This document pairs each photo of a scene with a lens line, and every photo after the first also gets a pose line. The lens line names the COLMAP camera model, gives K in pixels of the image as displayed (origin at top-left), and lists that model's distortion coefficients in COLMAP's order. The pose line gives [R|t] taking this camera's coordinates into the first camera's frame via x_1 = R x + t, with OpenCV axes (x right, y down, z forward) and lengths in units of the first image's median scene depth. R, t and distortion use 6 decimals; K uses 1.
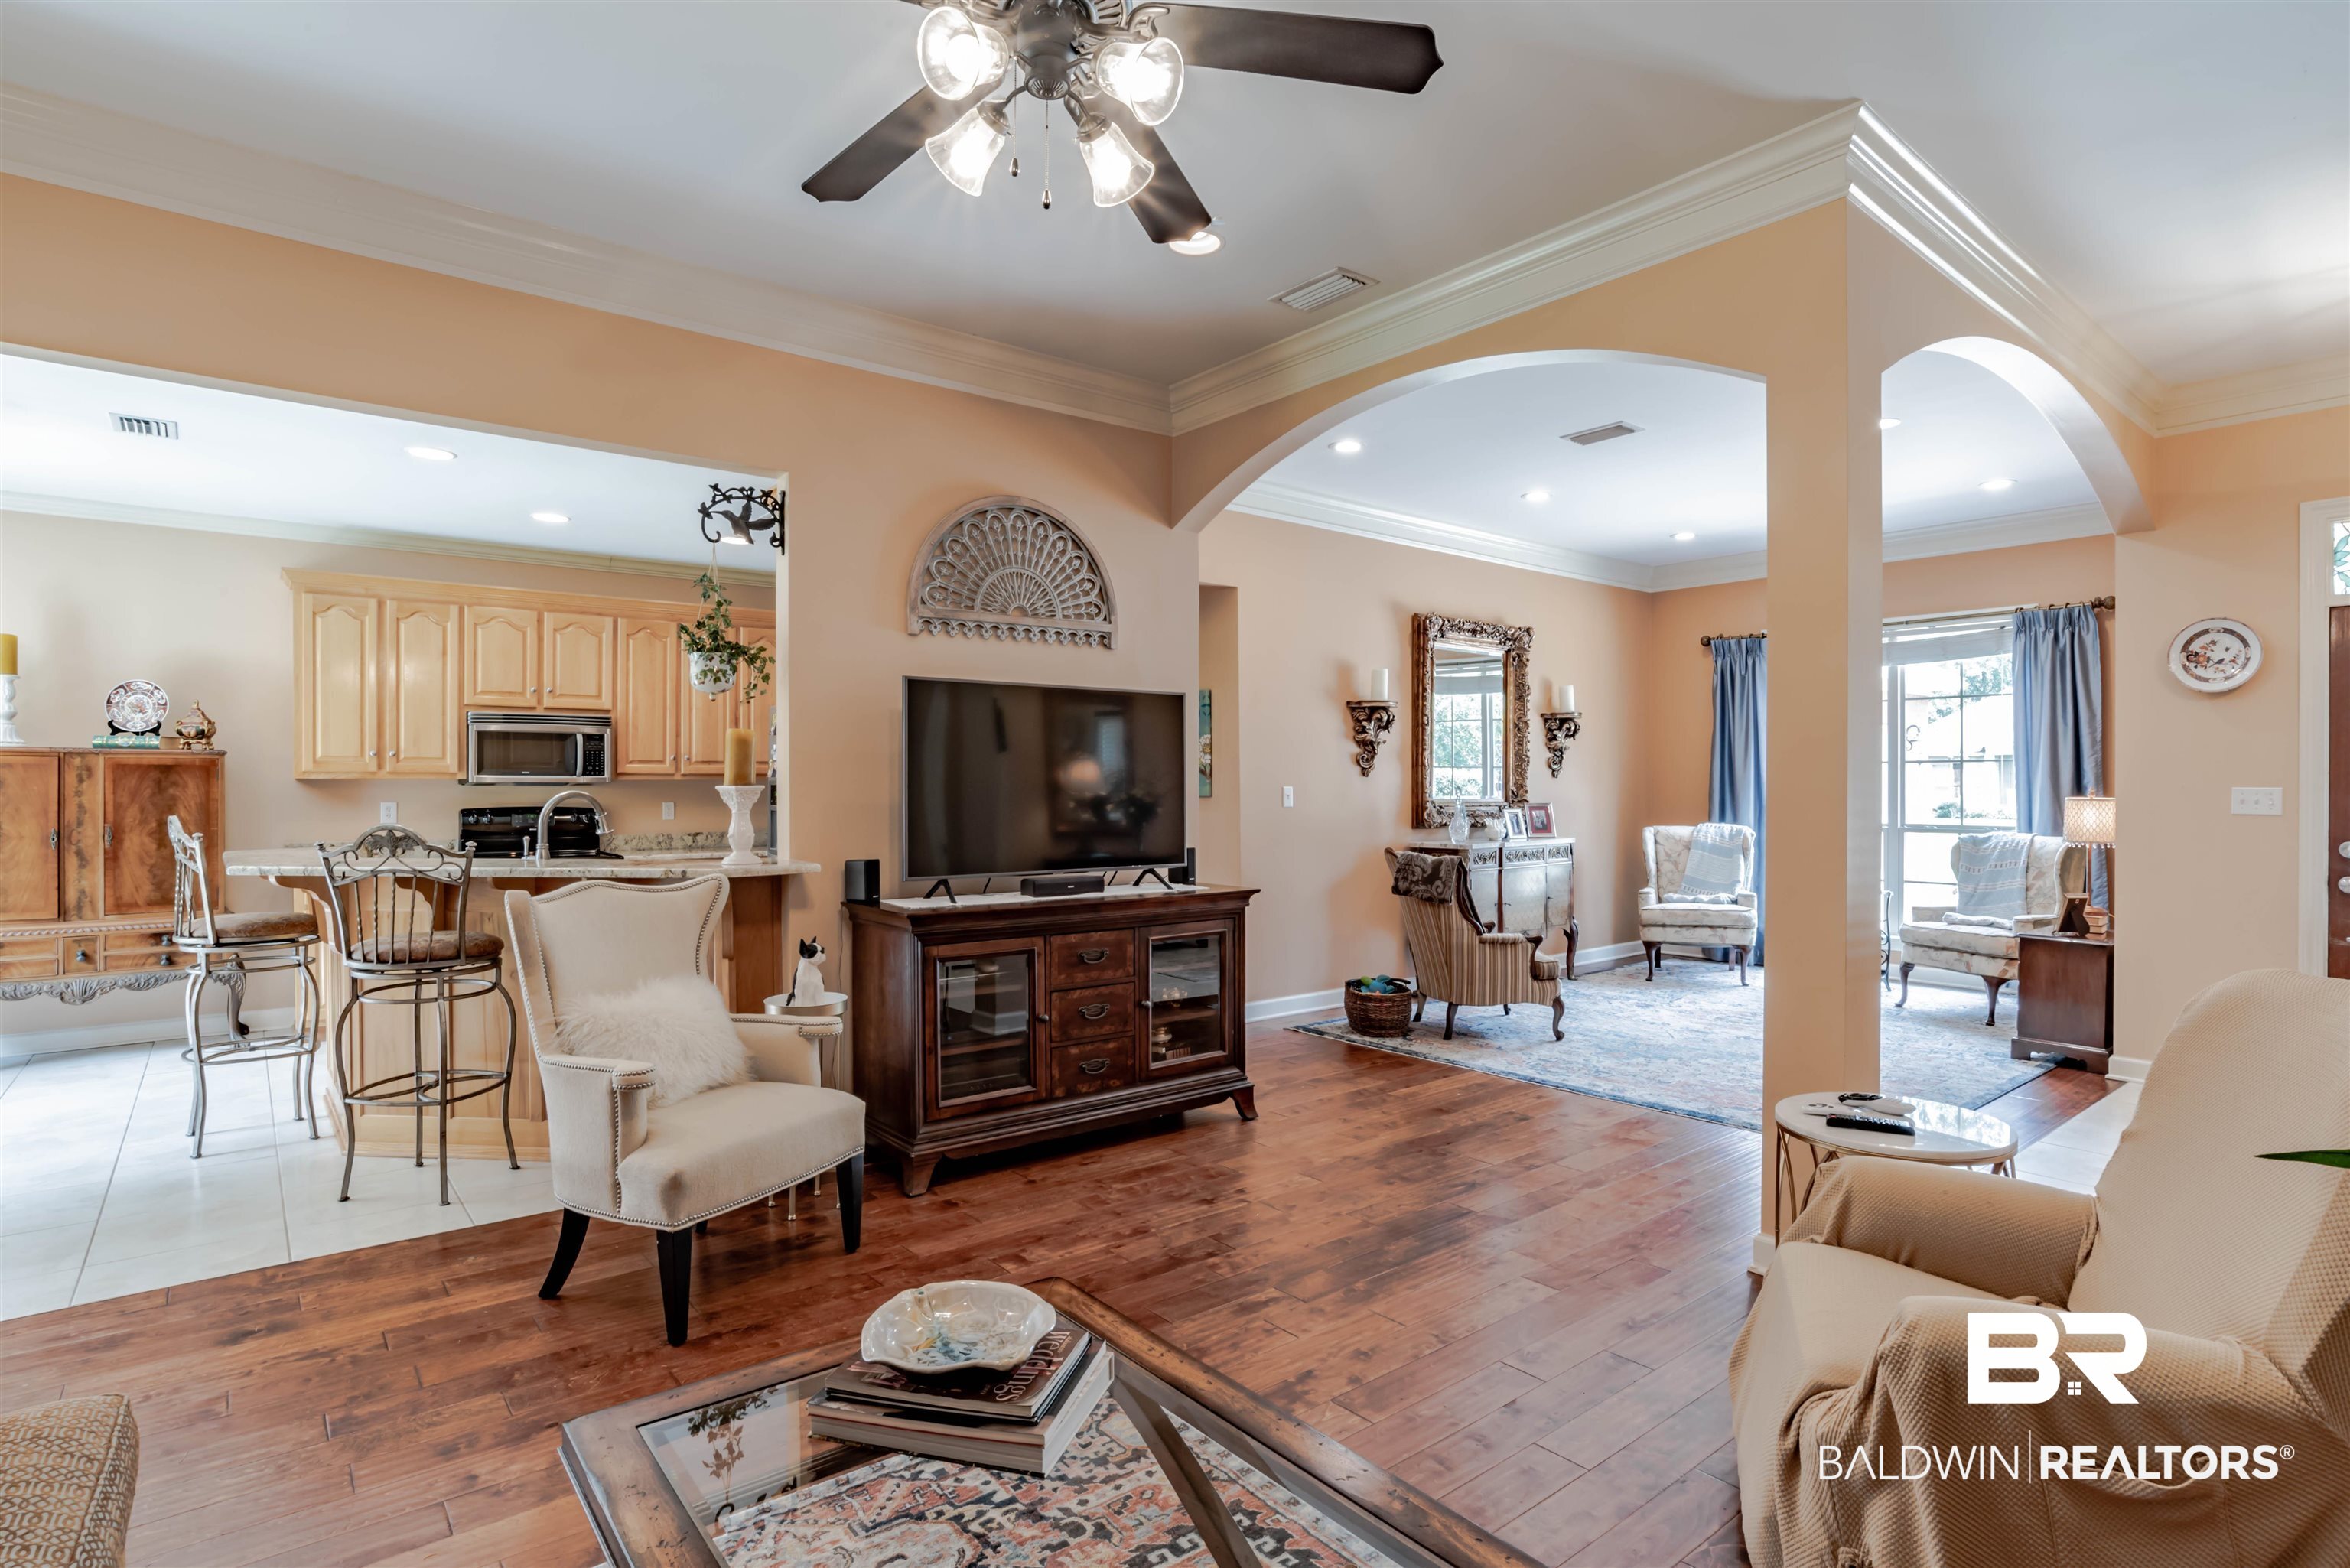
lens RADIAL K [[1198.5, 0, 1188.0], [0, 1198.5, 785.1], [0, 0, 1]] dist [-0.030335, 0.015060]
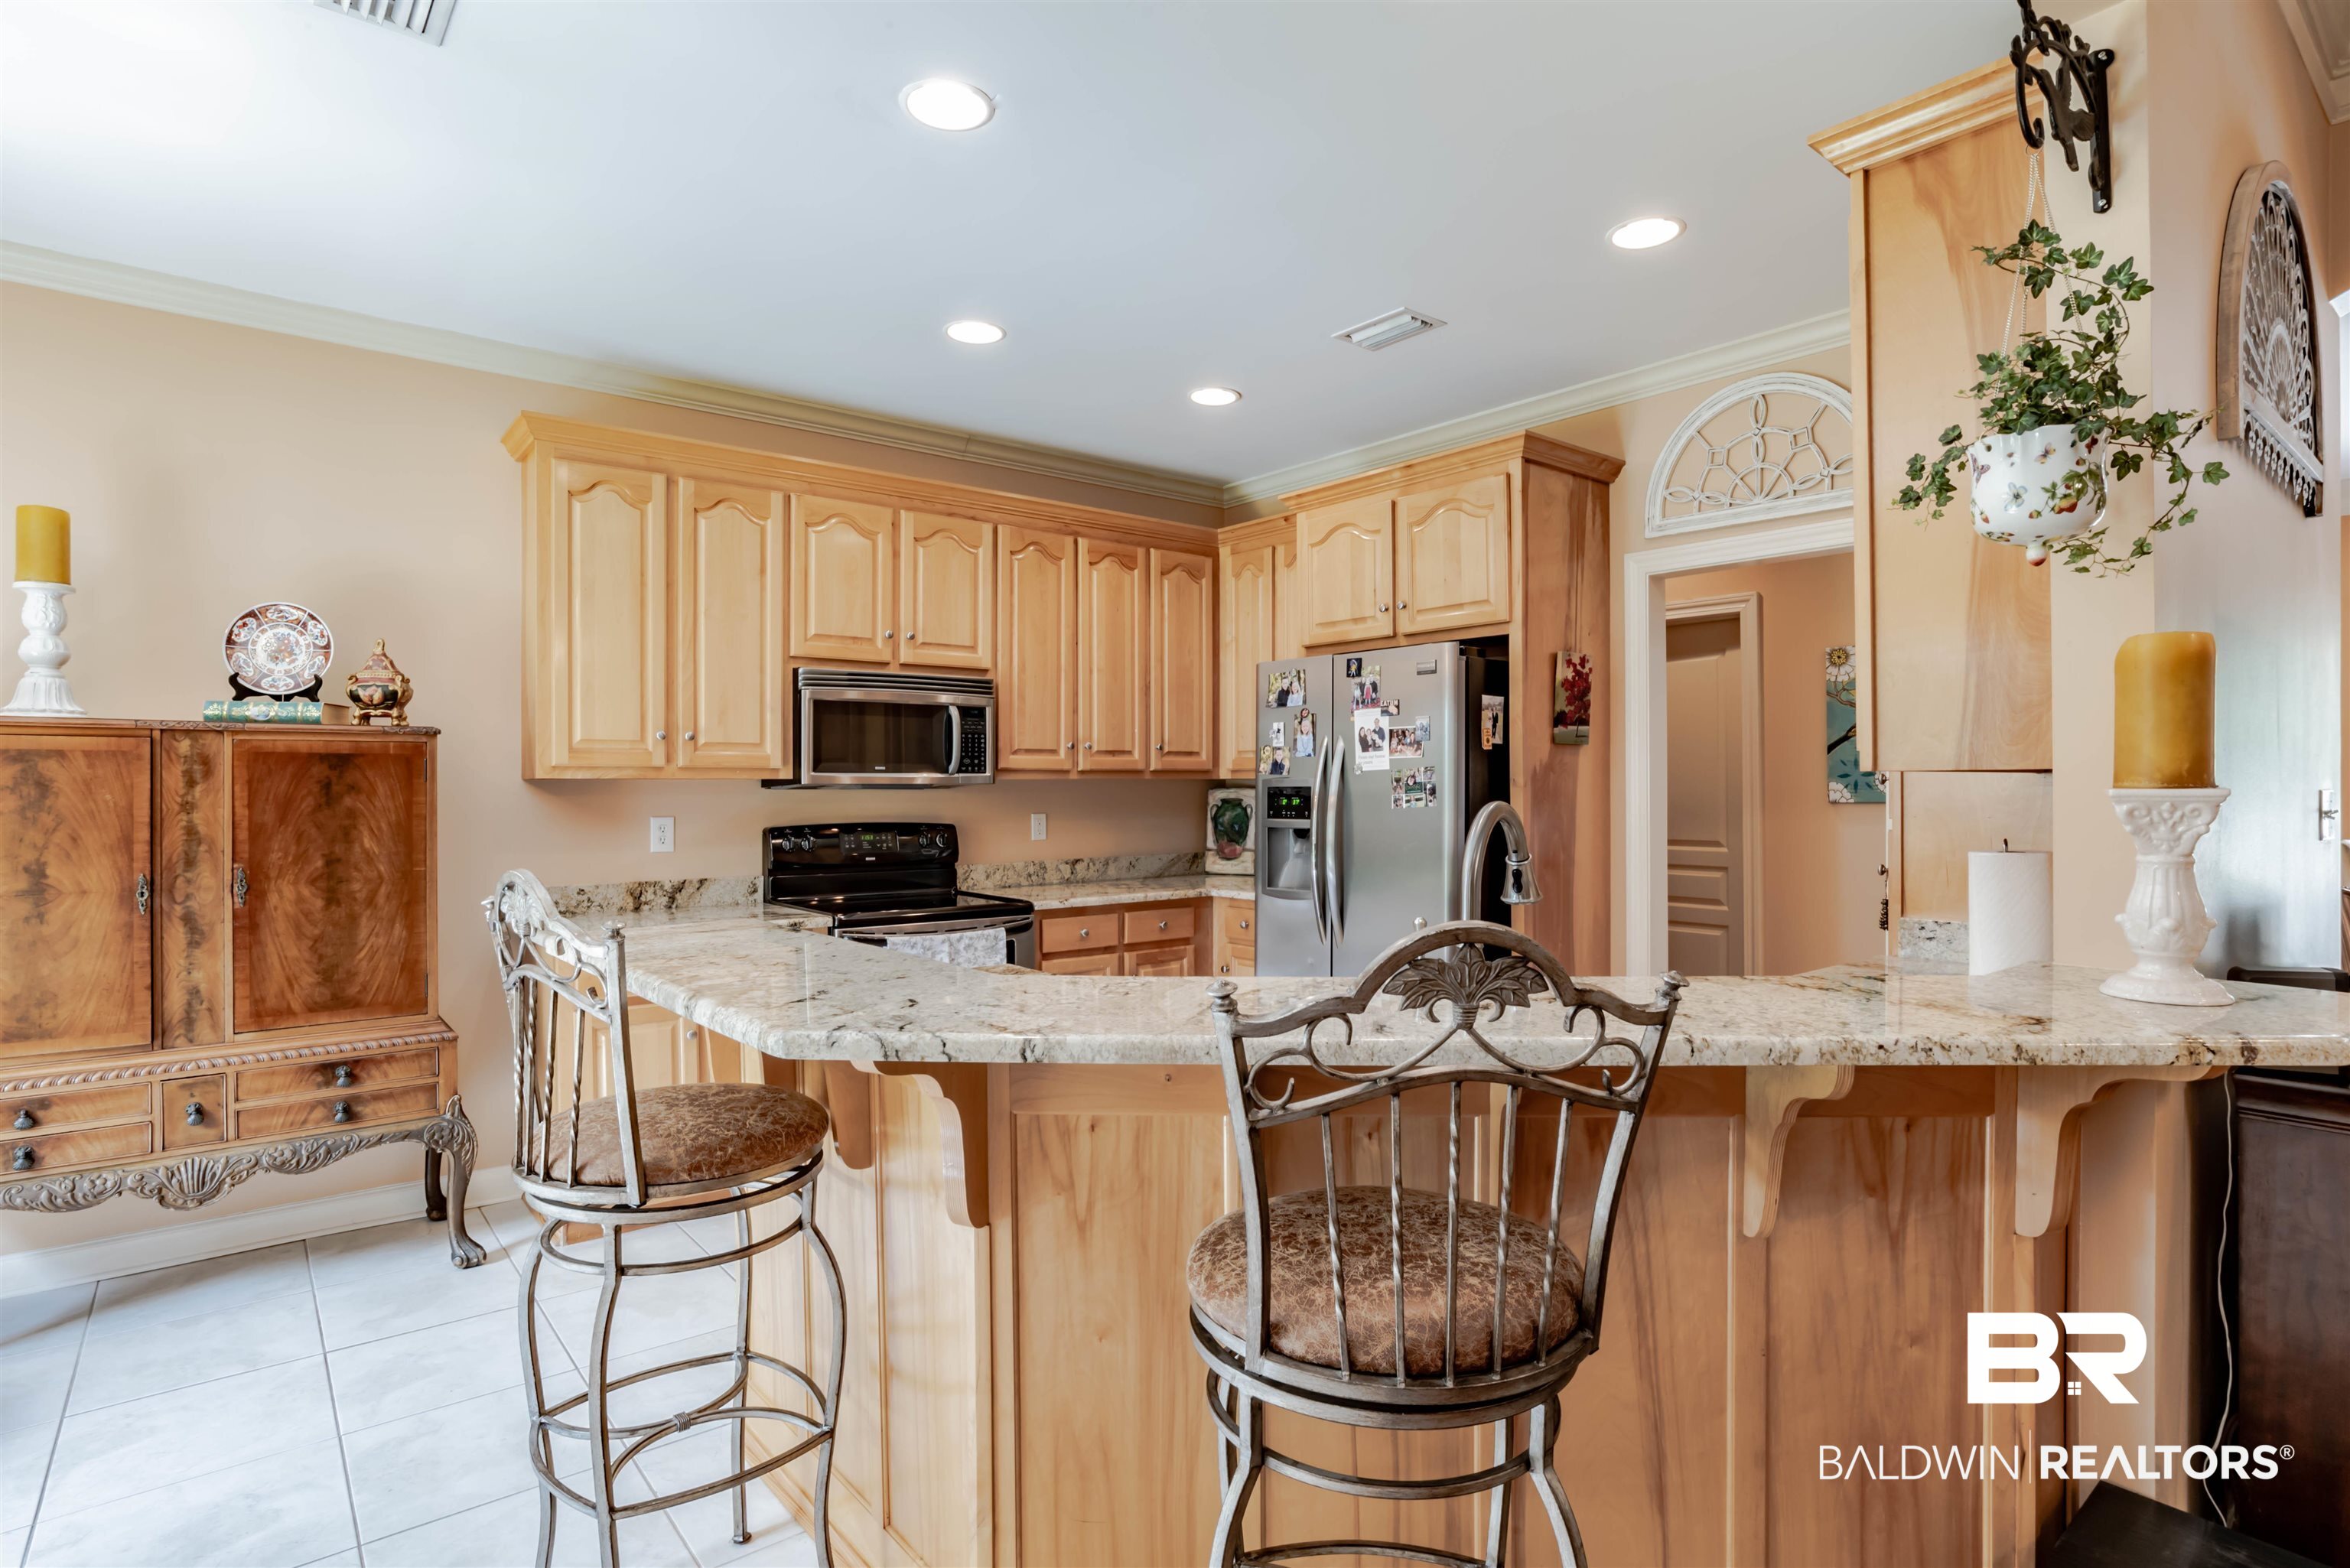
lens RADIAL K [[1198.5, 0, 1186.4], [0, 1198.5, 786.2], [0, 0, 1]] dist [-0.030335, 0.015060]
pose [[0.999958, -0.001843, 0.009008, -0.476538], [0.001830, 0.999997, 0.001372, -0.002044], [-0.009011, -0.001356, 0.999958, 0.446909]]
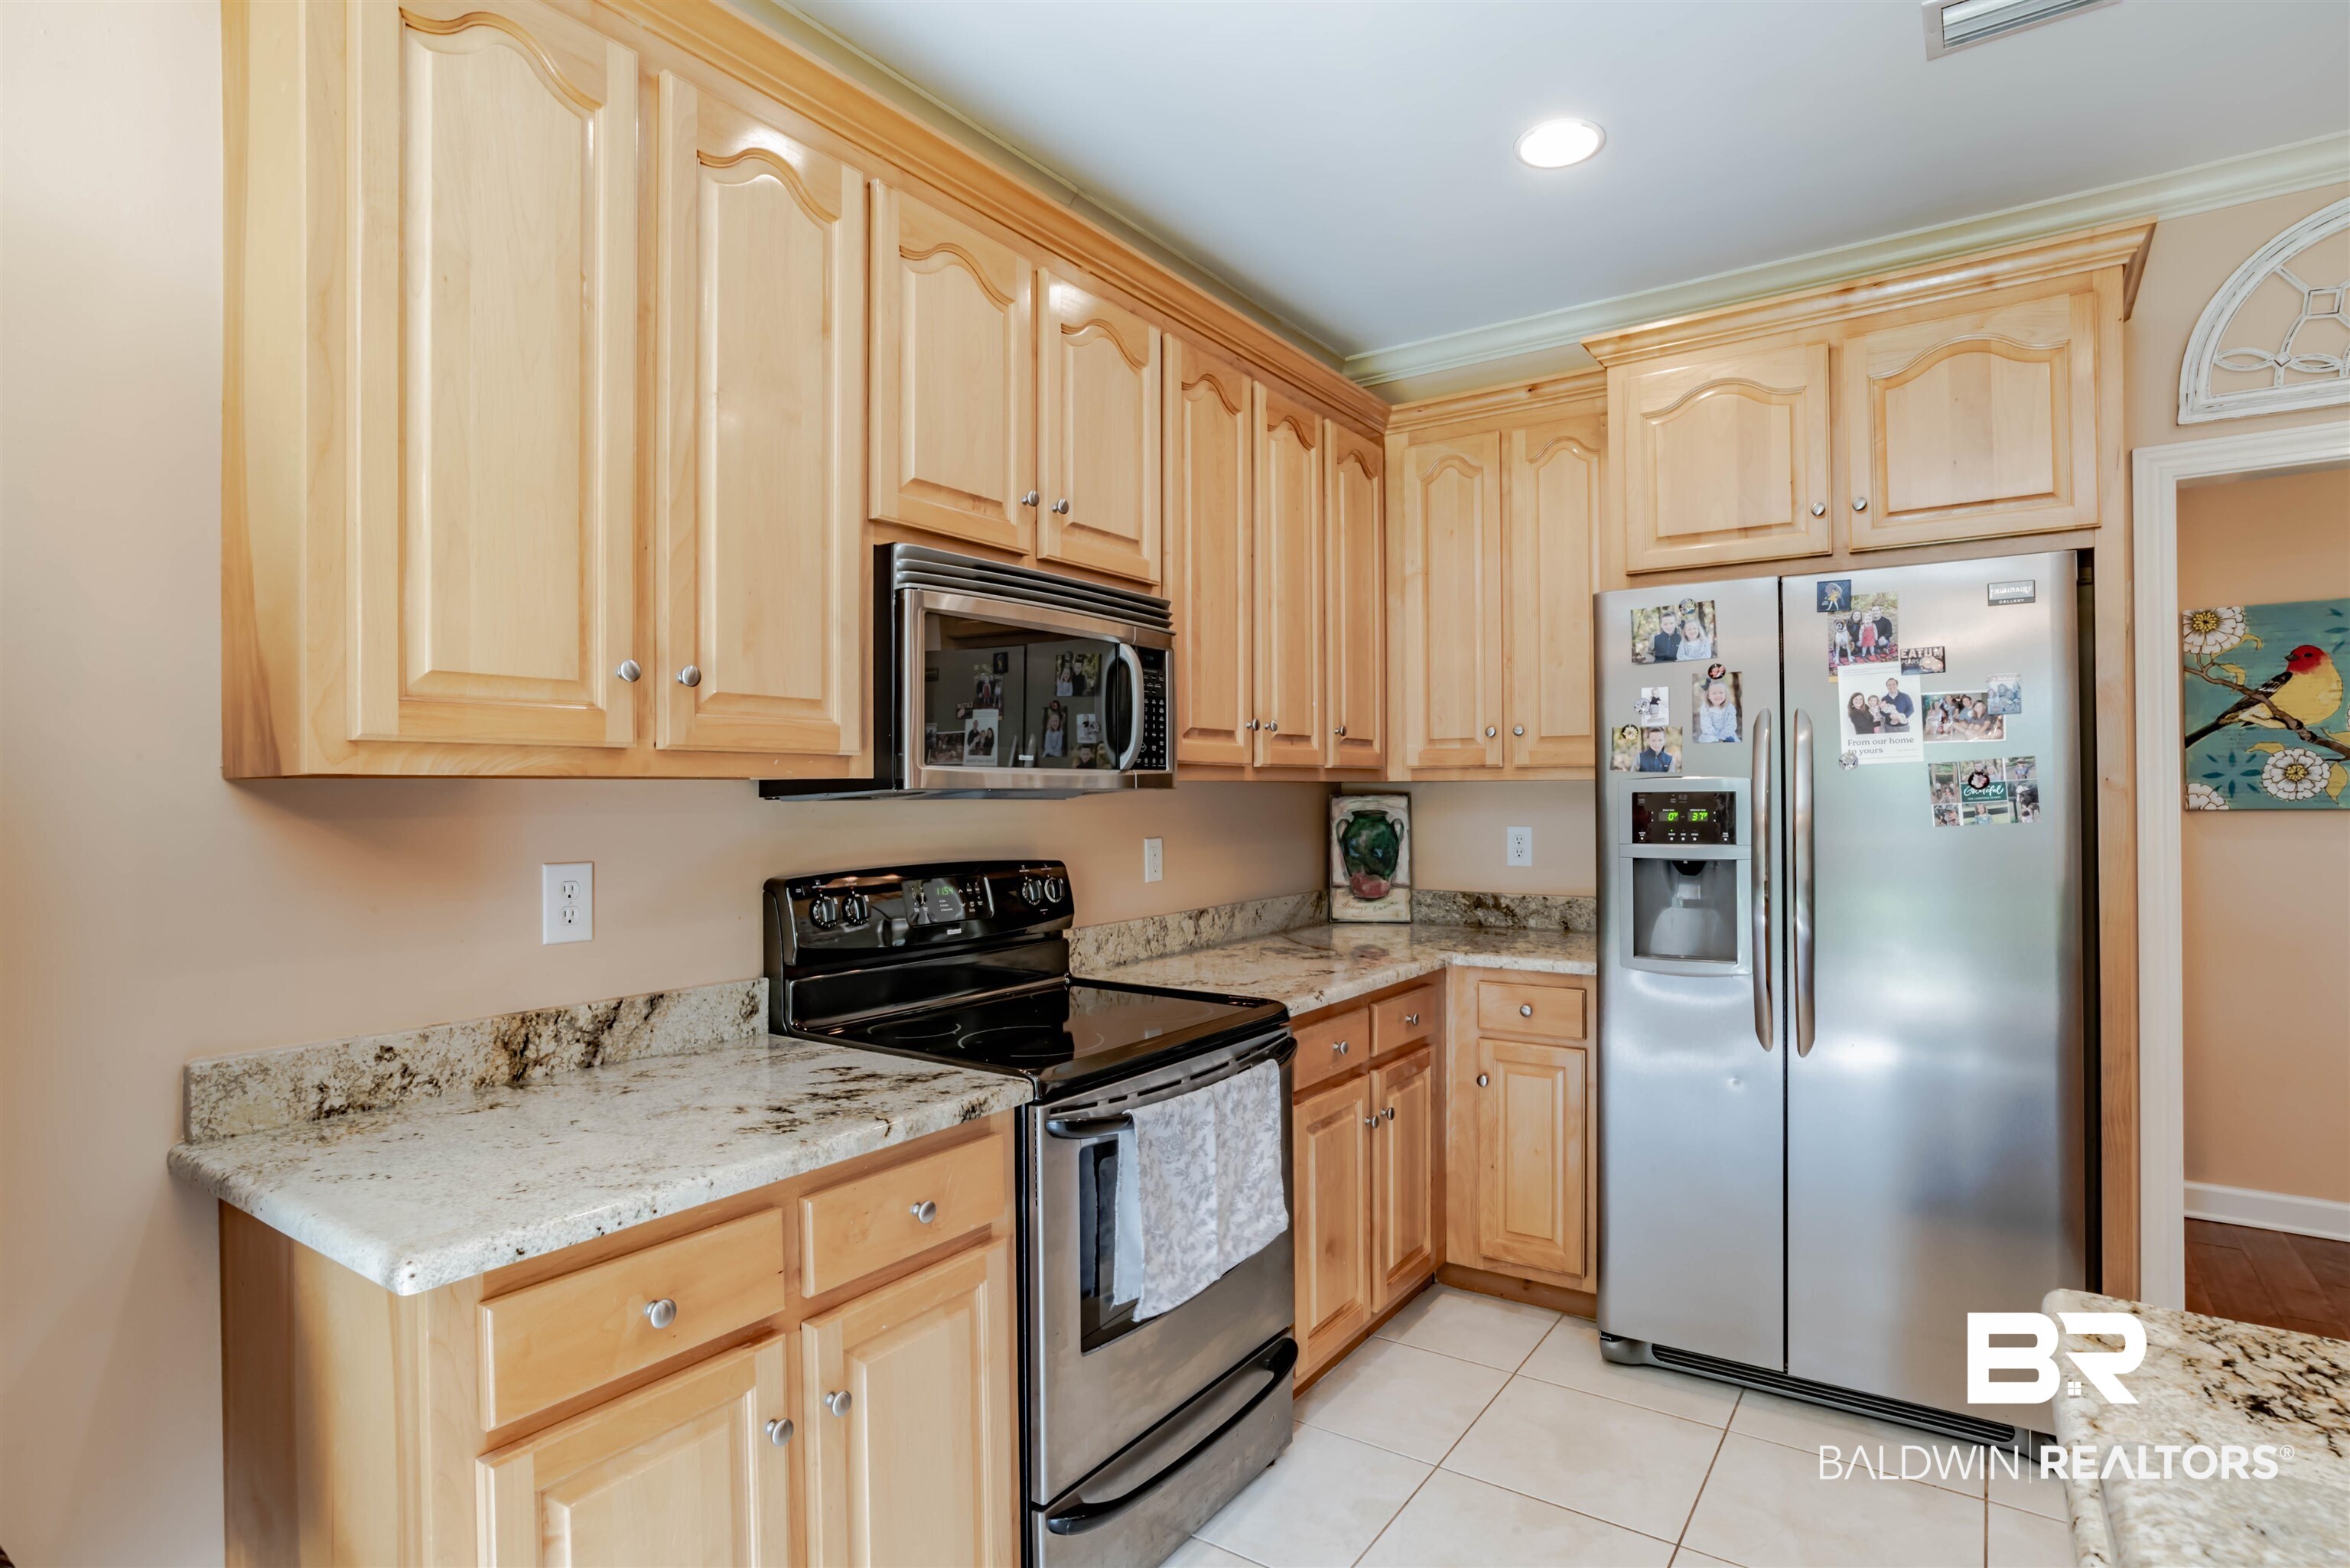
lens RADIAL K [[1198.5, 0, 1187.9], [0, 1198.5, 786.3], [0, 0, 1]] dist [-0.030335, 0.015060]
pose [[0.956595, -0.003445, 0.291402, -0.716803], [0.004999, 0.999977, -0.004590, -0.001559], [-0.291379, 0.005848, 0.956590, 0.809344]]
